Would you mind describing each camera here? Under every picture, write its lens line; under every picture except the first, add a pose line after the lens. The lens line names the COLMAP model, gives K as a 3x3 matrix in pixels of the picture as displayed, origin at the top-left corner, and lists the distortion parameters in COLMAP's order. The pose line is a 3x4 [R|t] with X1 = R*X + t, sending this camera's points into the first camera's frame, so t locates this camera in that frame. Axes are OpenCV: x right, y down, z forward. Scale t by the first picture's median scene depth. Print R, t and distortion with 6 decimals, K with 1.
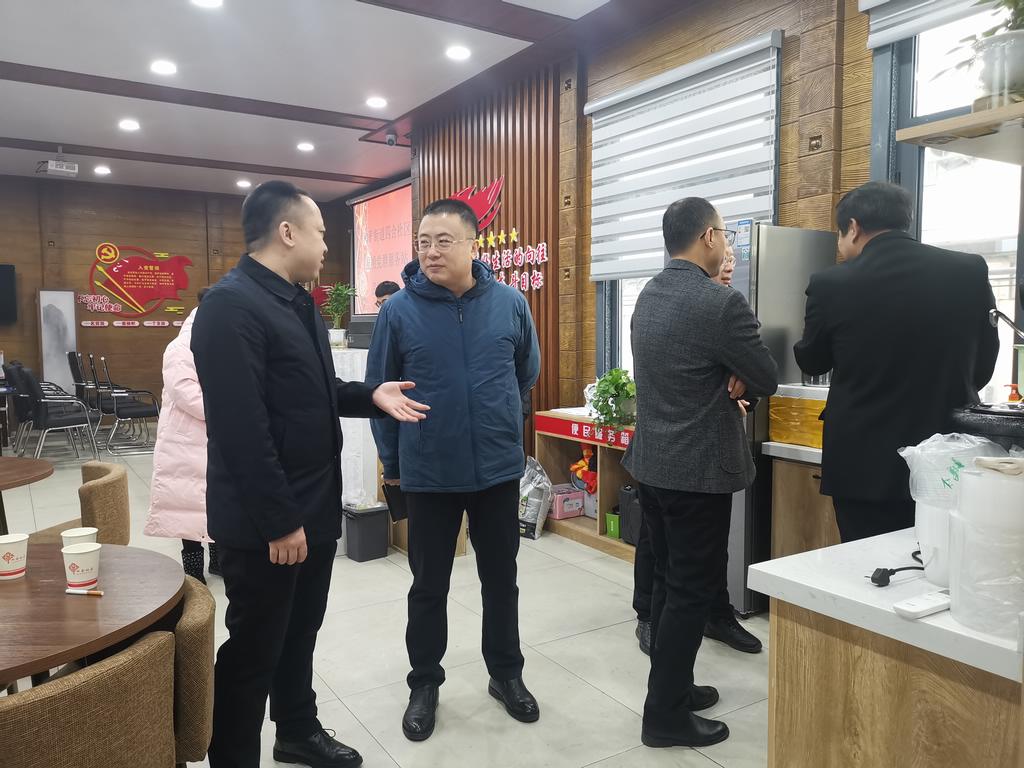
lens RADIAL K [[794.7, 0, 515.7], [0, 794.7, 381.1], [0, 0, 1]] dist [0.032059, -0.000588]
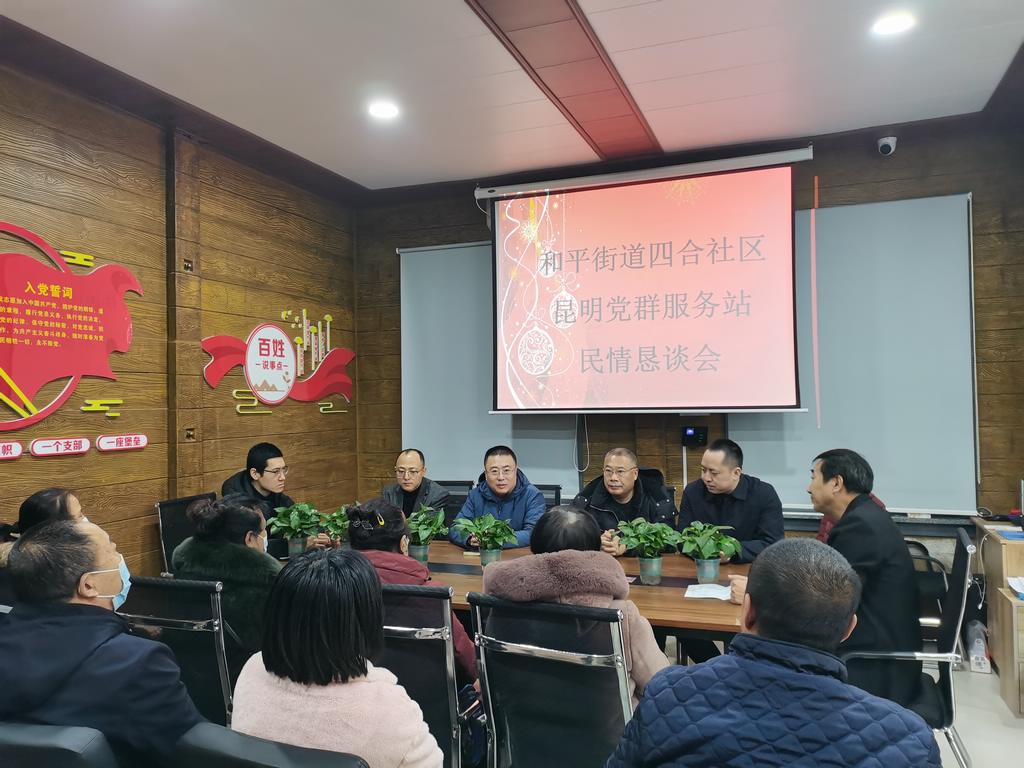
lens RADIAL K [[779.4, 0, 512.2], [0, 779.4, 383.0], [0, 0, 1]] dist [0.032253, -0.023510]
pose [[0.797672, 0.004500, 0.603075, -0.519486], [0.057188, 0.994902, -0.083065, -0.061381], [-0.600374, 0.100747, 0.793348, 0.621586]]
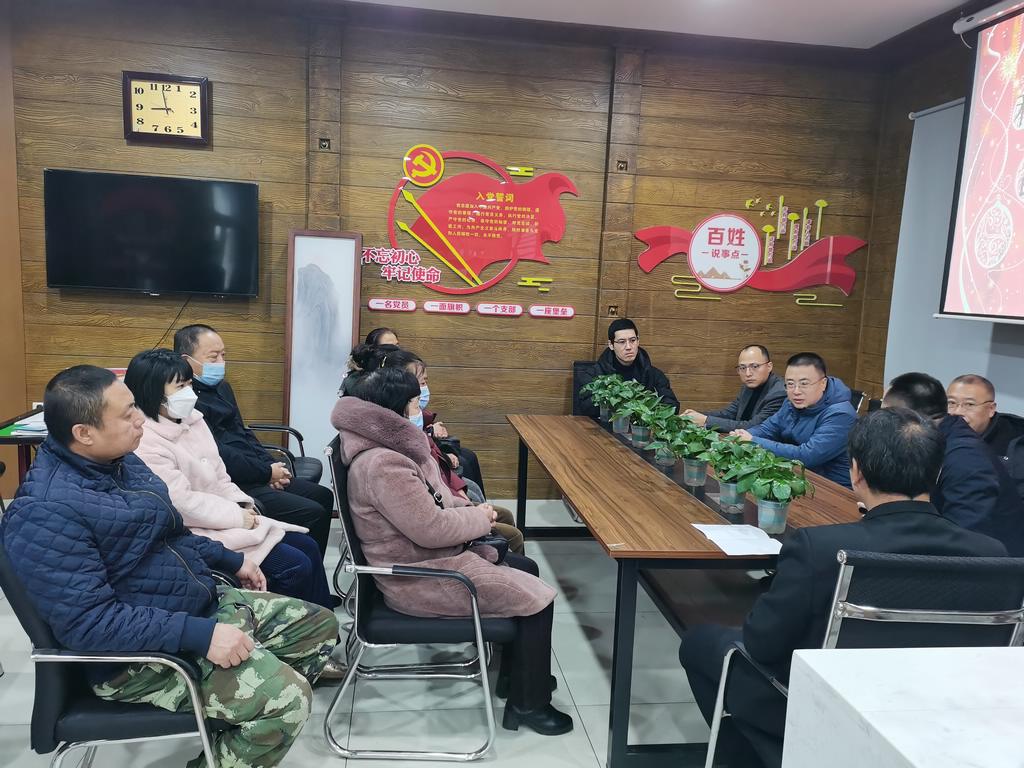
lens RADIAL K [[779.4, 0, 512.5], [0, 779.4, 386.8], [0, 0, 1]] dist [0.032253, -0.023510]
pose [[0.909448, 0.098778, -0.403915, -0.246451], [-0.077769, 0.994640, 0.068138, -0.059066], [0.408481, -0.030555, 0.912255, 0.571574]]
